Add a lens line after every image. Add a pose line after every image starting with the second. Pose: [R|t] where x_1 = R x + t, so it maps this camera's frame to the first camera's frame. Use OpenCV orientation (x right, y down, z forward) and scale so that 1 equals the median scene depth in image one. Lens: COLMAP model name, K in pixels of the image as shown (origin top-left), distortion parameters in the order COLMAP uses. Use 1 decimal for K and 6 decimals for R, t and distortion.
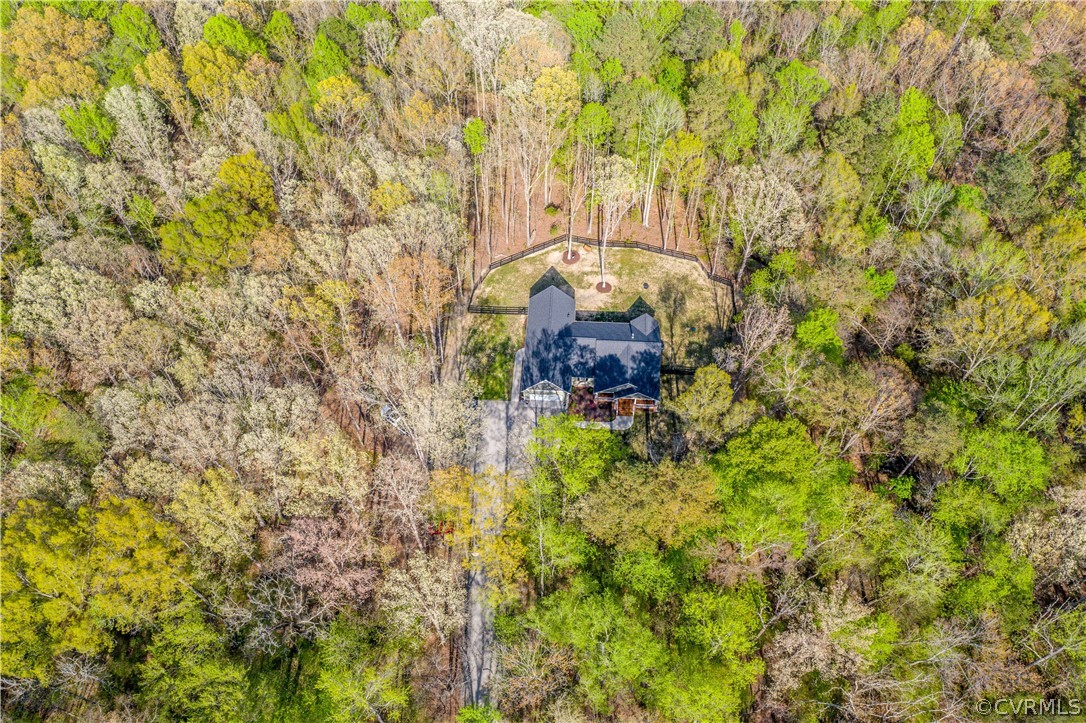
lens RADIAL K [[858.5, 0, 543.0], [0, 858.5, 361.5], [0, 0, 1]] dist [-0.009105, 0.018056]
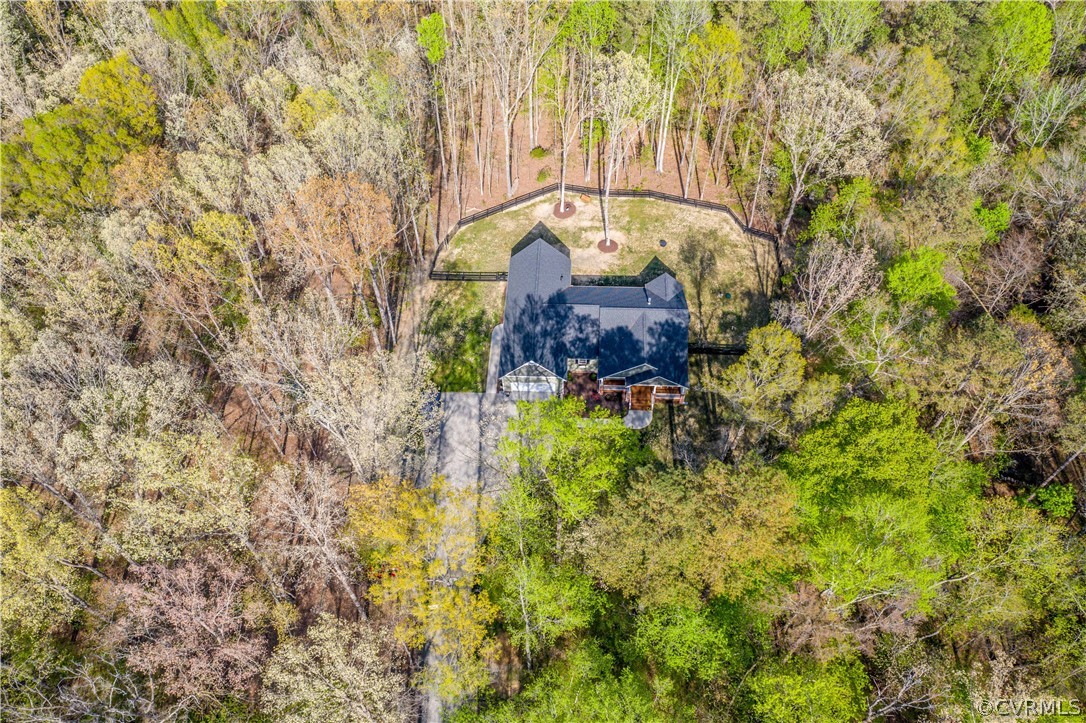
lens RADIAL K [[858.5, 0, 543.0], [0, 858.5, 361.5], [0, 0, 1]] dist [-0.009105, 0.018056]
pose [[0.999874, -0.015805, 0.001663, 0.011292], [0.015845, 0.999497, -0.027463, 0.040554], [-0.001228, 0.027486, 0.999621, 0.264465]]
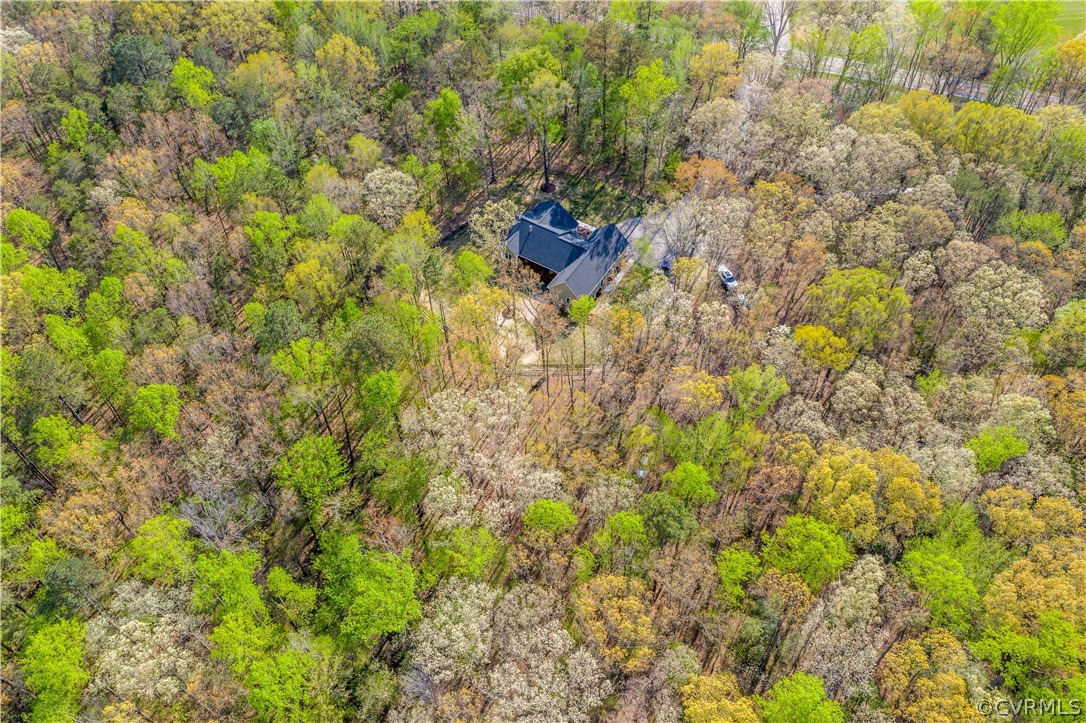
lens RADIAL K [[858.5, 0, 543.0], [0, 858.5, 361.5], [0, 0, 1]] dist [-0.009105, 0.018056]
pose [[-0.879908, -0.365012, 0.304185, -0.357274], [0.407959, -0.252185, 0.877481, -1.156707], [-0.243580, 0.896197, 0.370809, 0.707658]]
